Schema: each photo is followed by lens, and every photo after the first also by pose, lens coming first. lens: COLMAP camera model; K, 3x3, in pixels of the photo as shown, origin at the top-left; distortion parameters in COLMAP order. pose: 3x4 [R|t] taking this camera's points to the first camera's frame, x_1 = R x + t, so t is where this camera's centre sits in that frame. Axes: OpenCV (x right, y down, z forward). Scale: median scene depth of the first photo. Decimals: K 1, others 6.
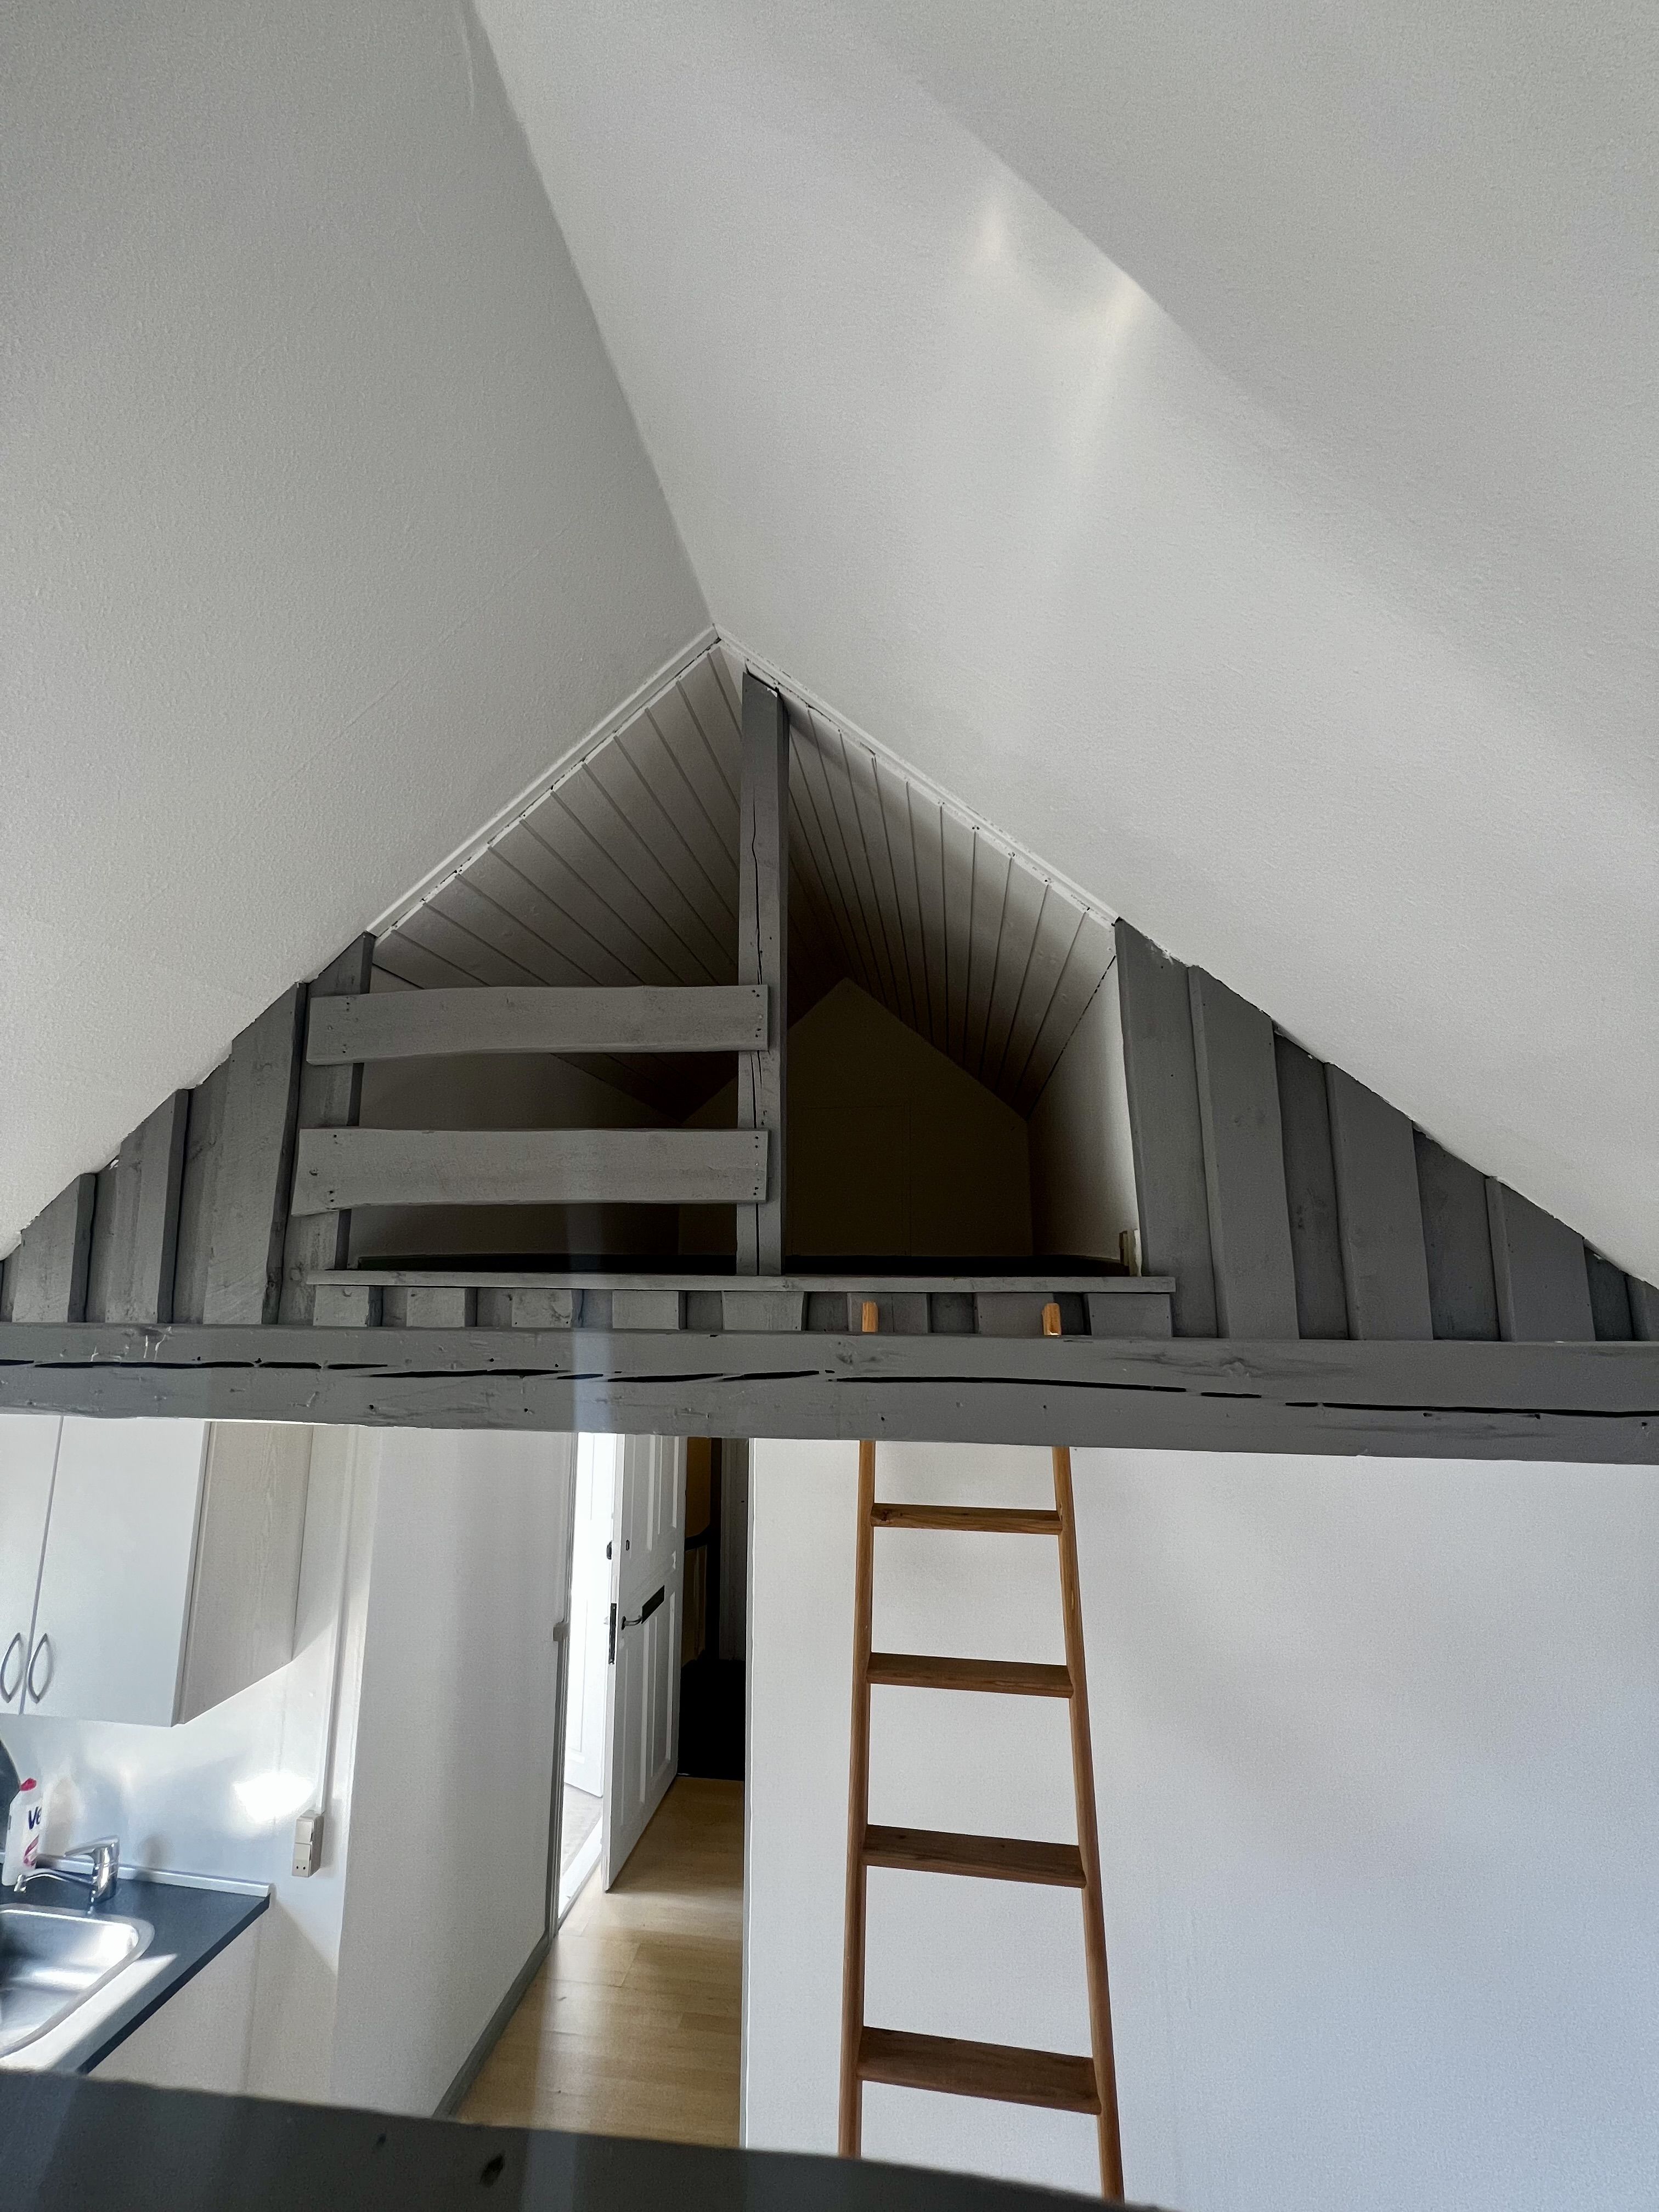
lens RADIAL K [[884.8, 0, 819.0], [0, 884.8, 1106.7], [0, 0, 1]] dist [0.001331, 0.000032]
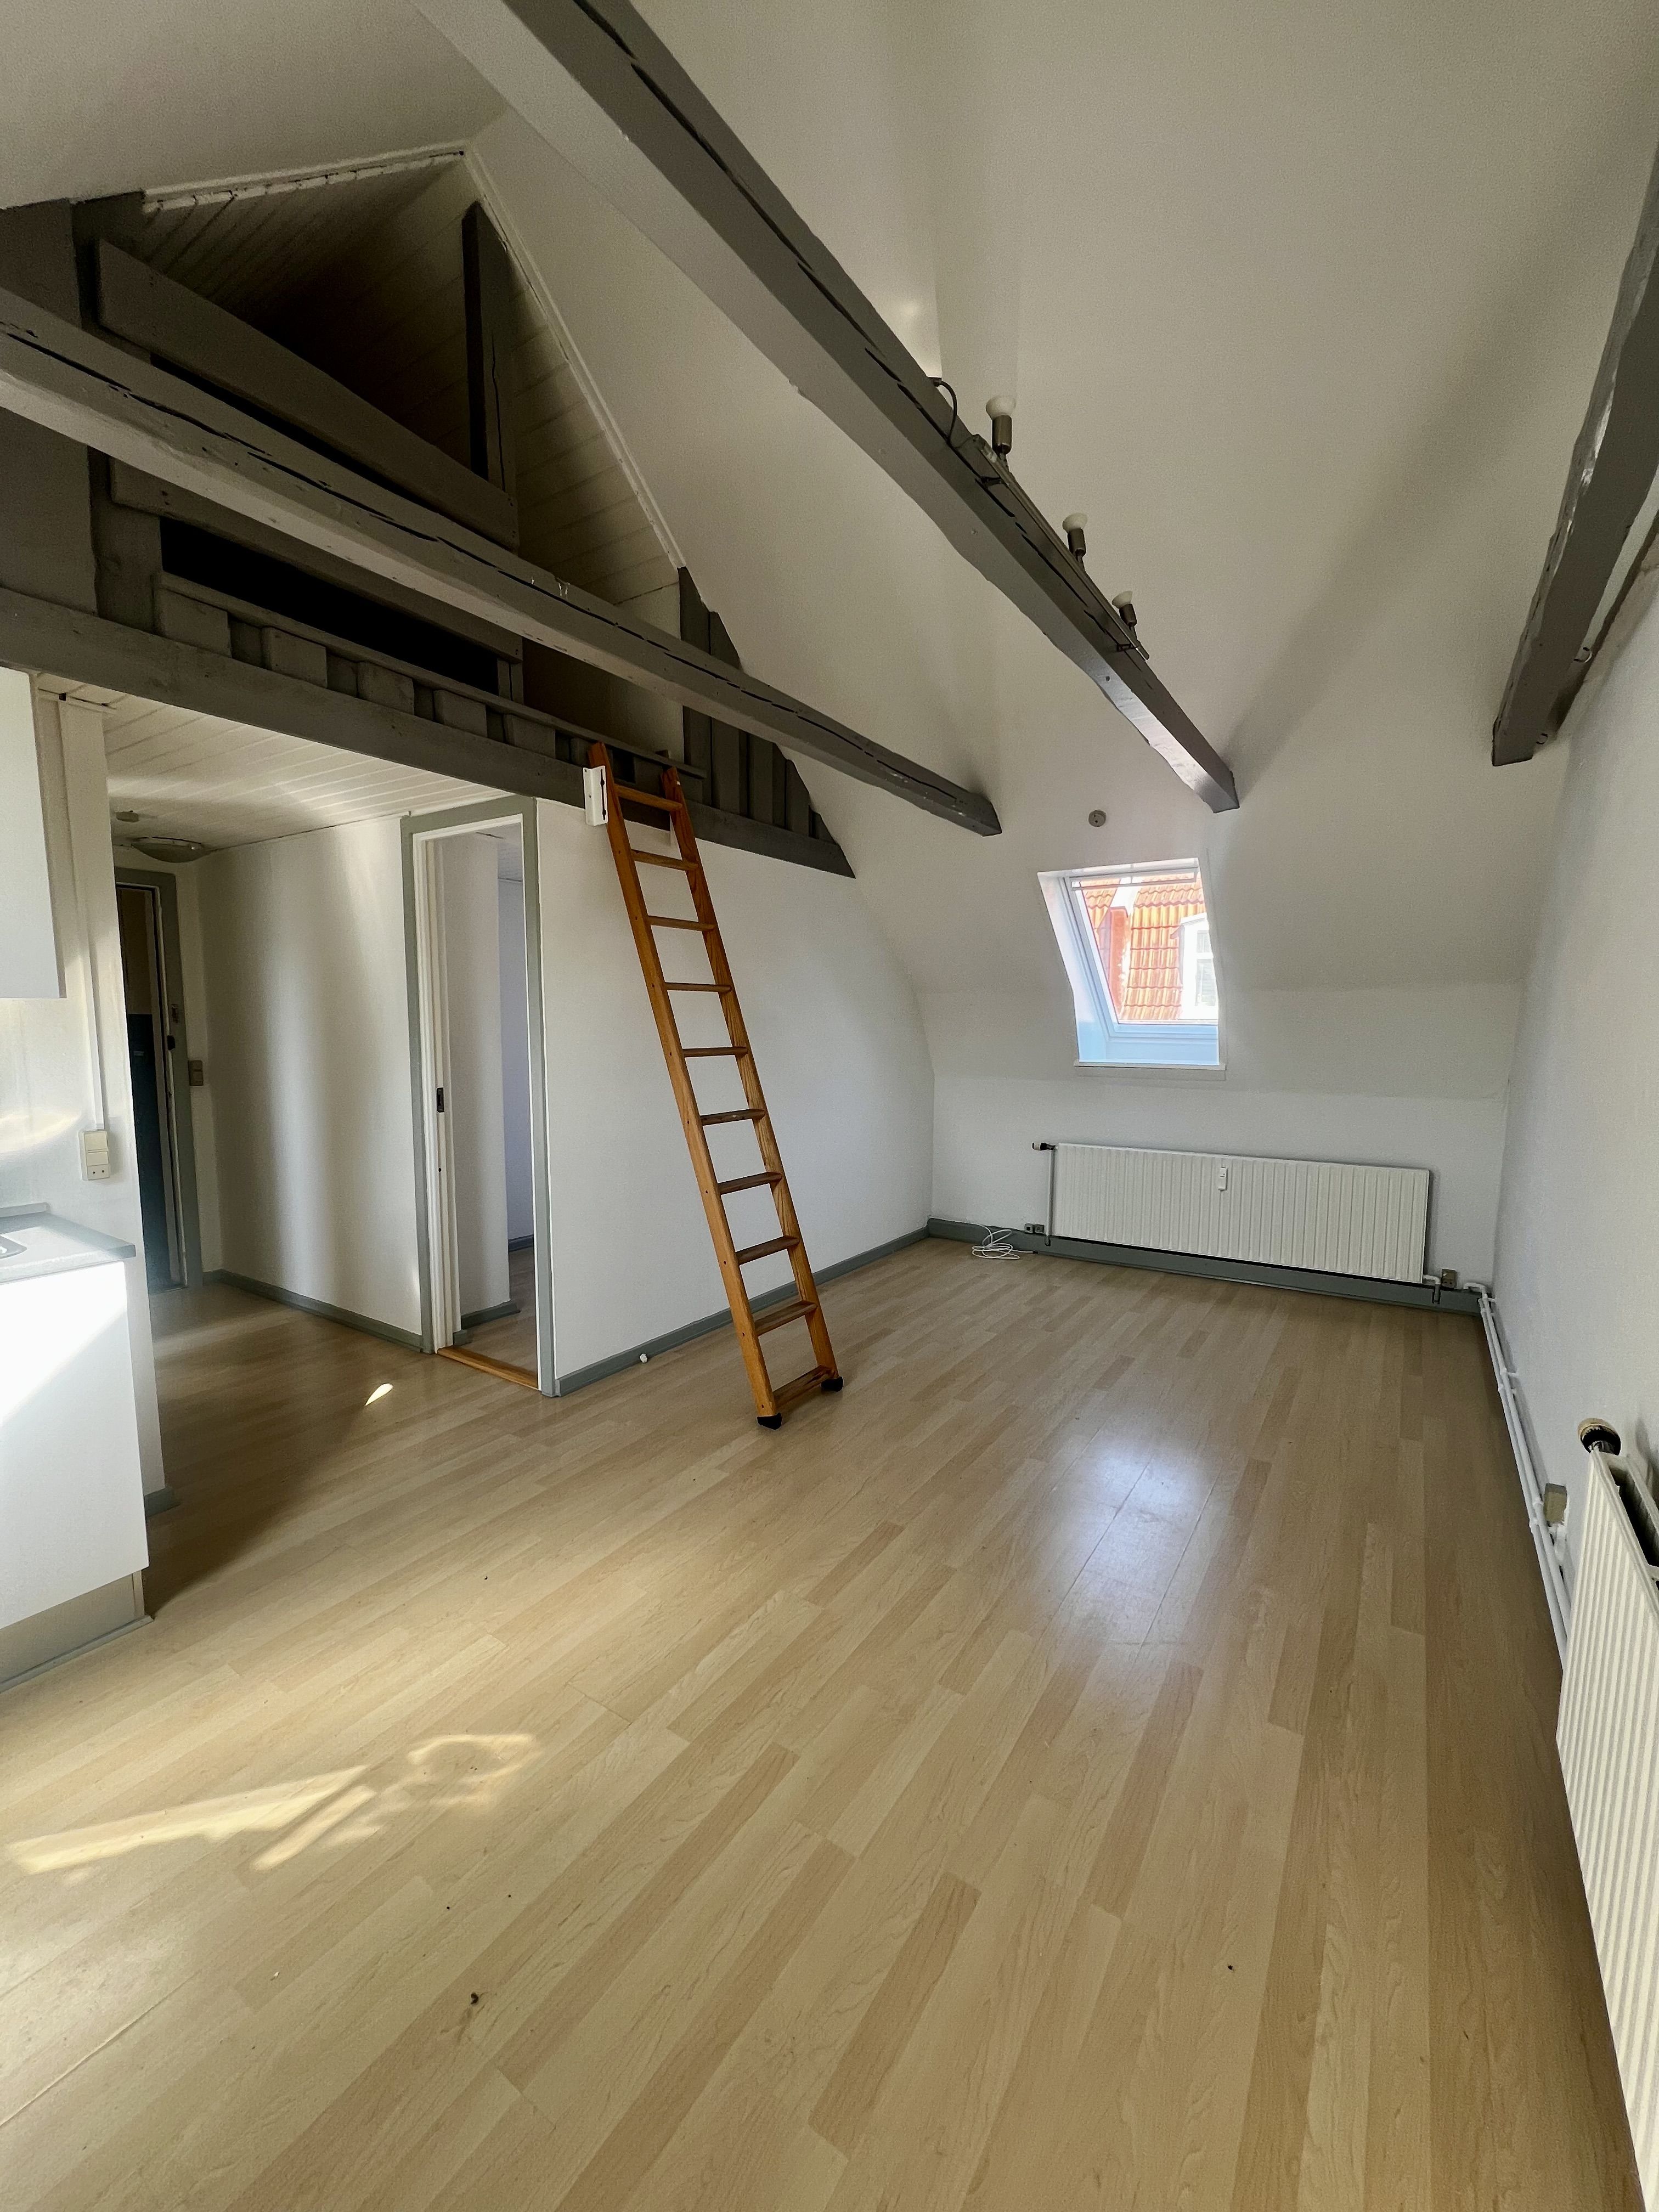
lens RADIAL K [[884.8, 0, 836.5], [0, 884.8, 1113.7], [0, 0, 1]] dist [0.001331, 0.000032]
pose [[0.410287, -0.098472, 0.906624, -1.158257], [-0.152803, 0.972676, 0.174796, 0.461111], [-0.899064, -0.210251, 0.384029, -0.189973]]
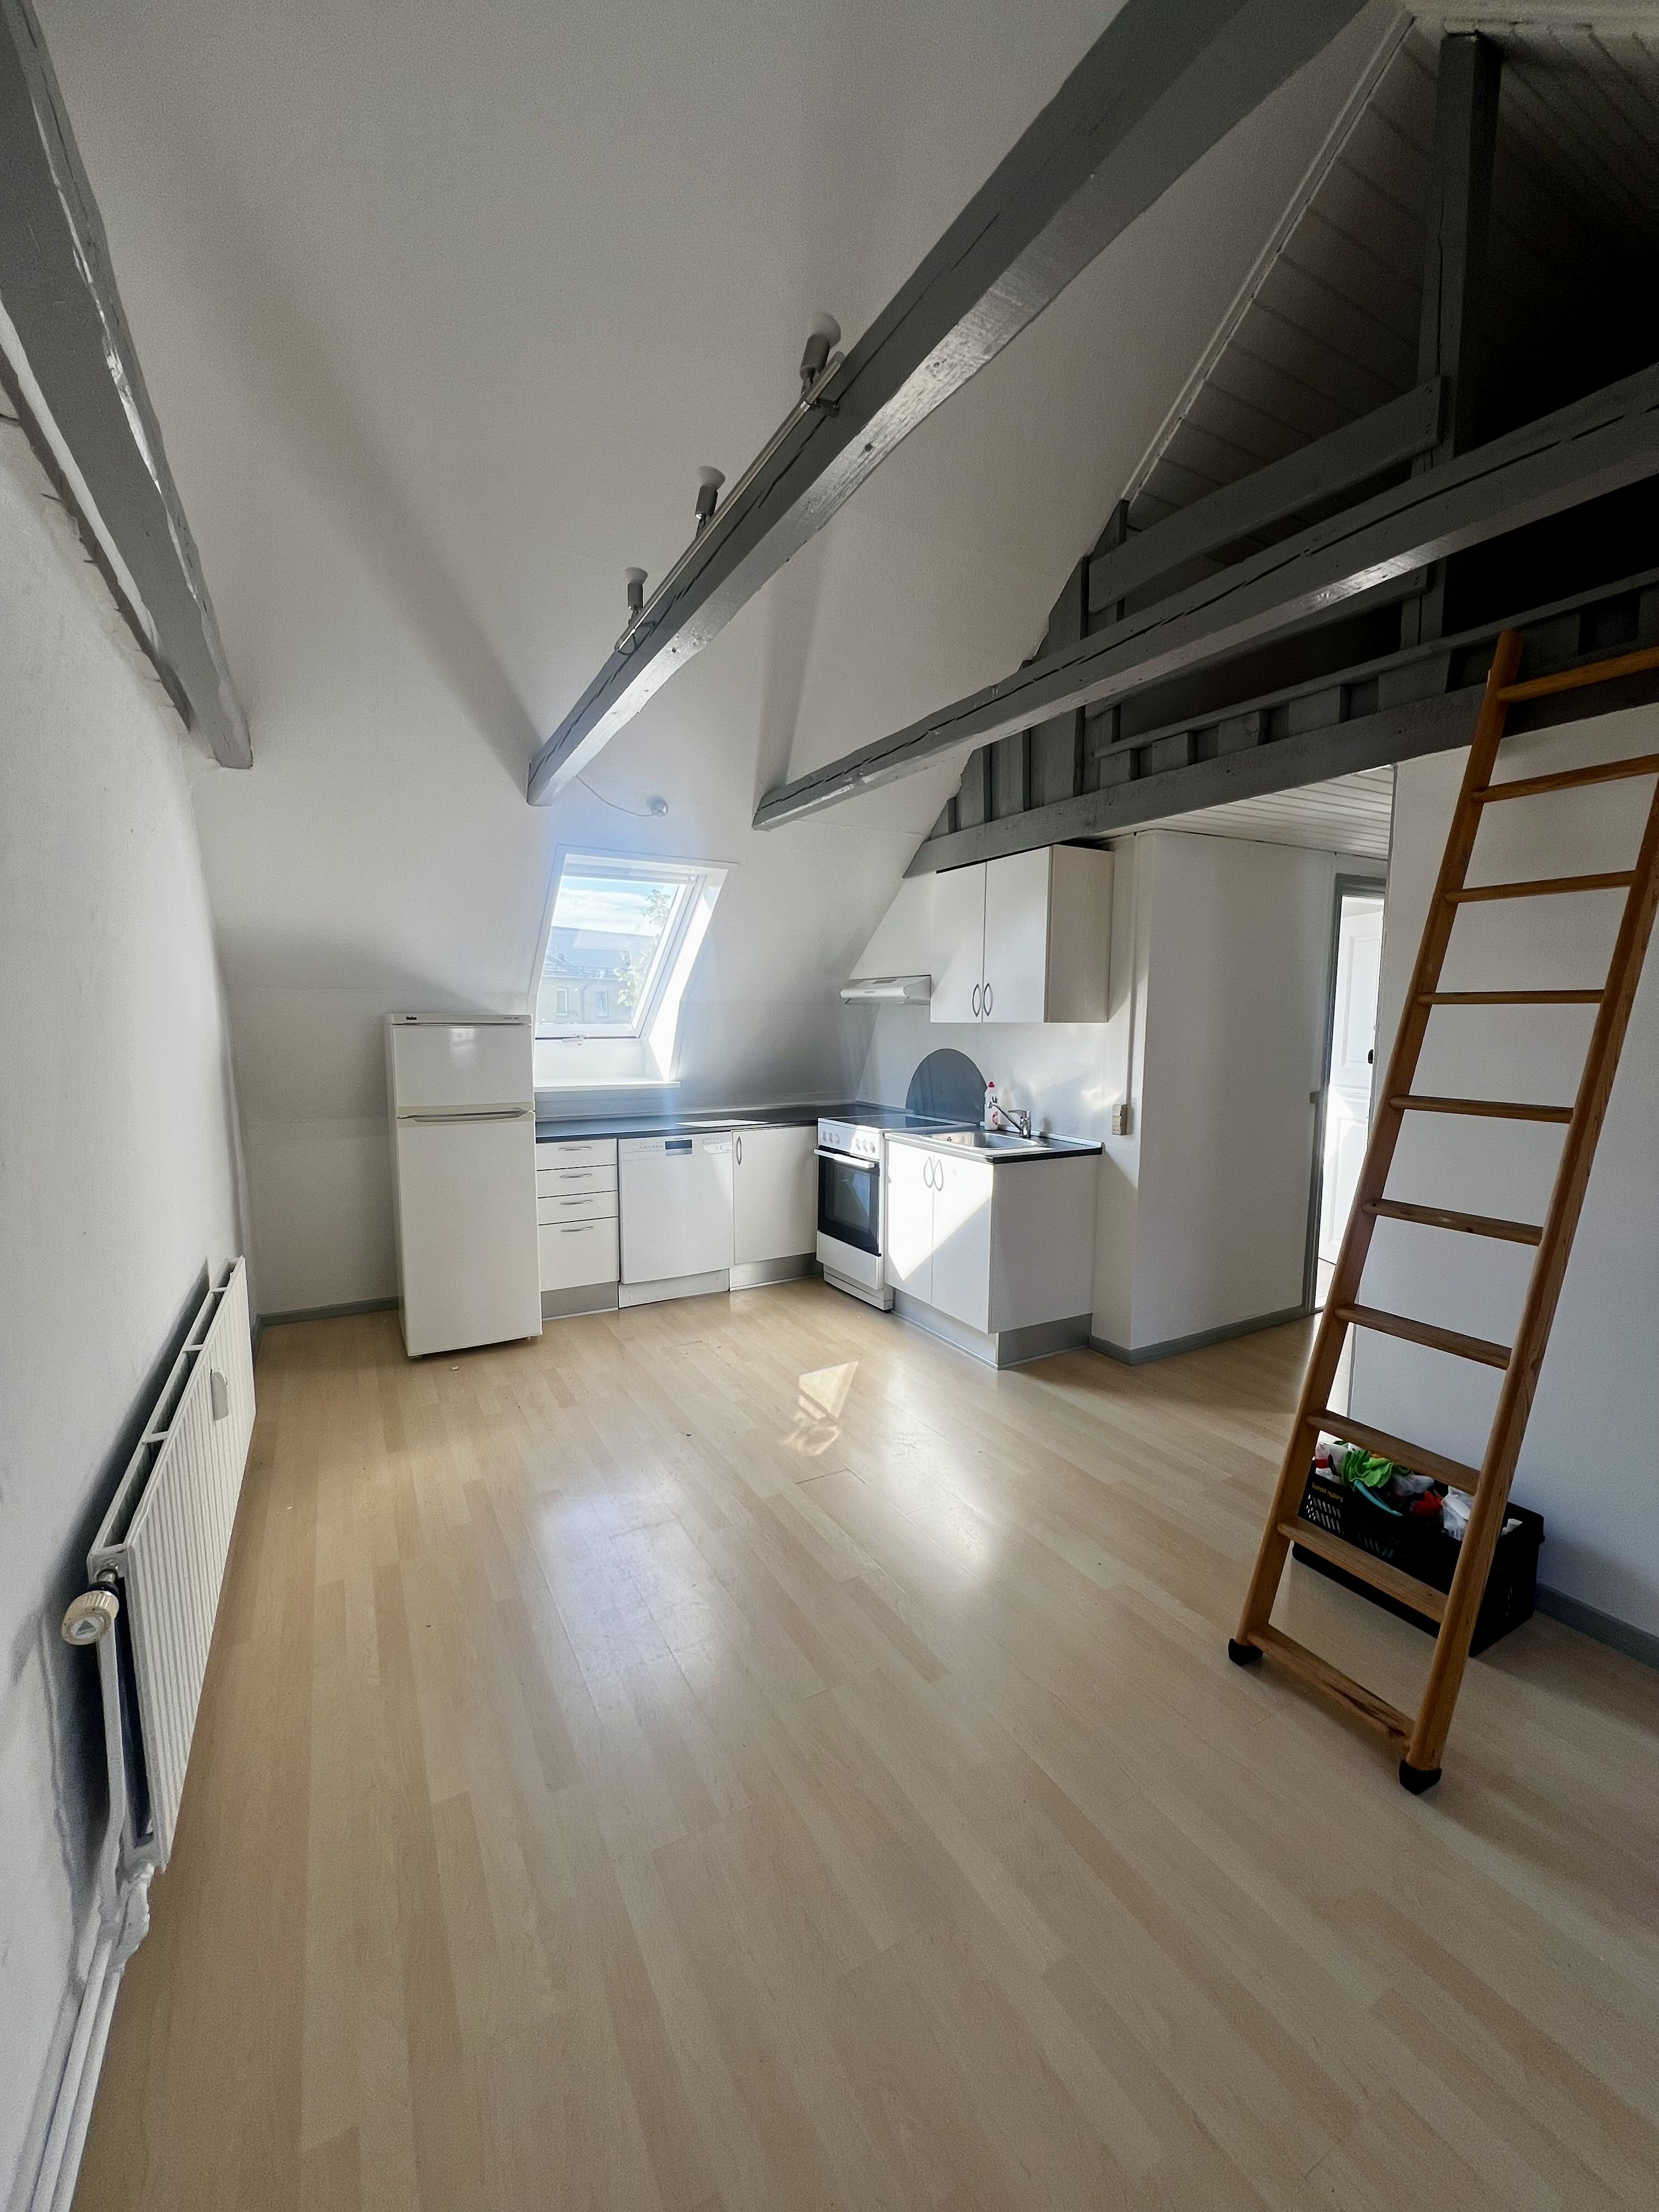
lens RADIAL K [[885.9, 0, 820.2], [0, 885.9, 1120.2], [0, 0, 1]] dist [0.000170, -0.000221]
pose [[0.611463, 0.094787, -0.785575, 0.395137], [0.128461, 0.967737, 0.216756, 0.391615], [0.780775, -0.233455, 0.579559, -0.417572]]
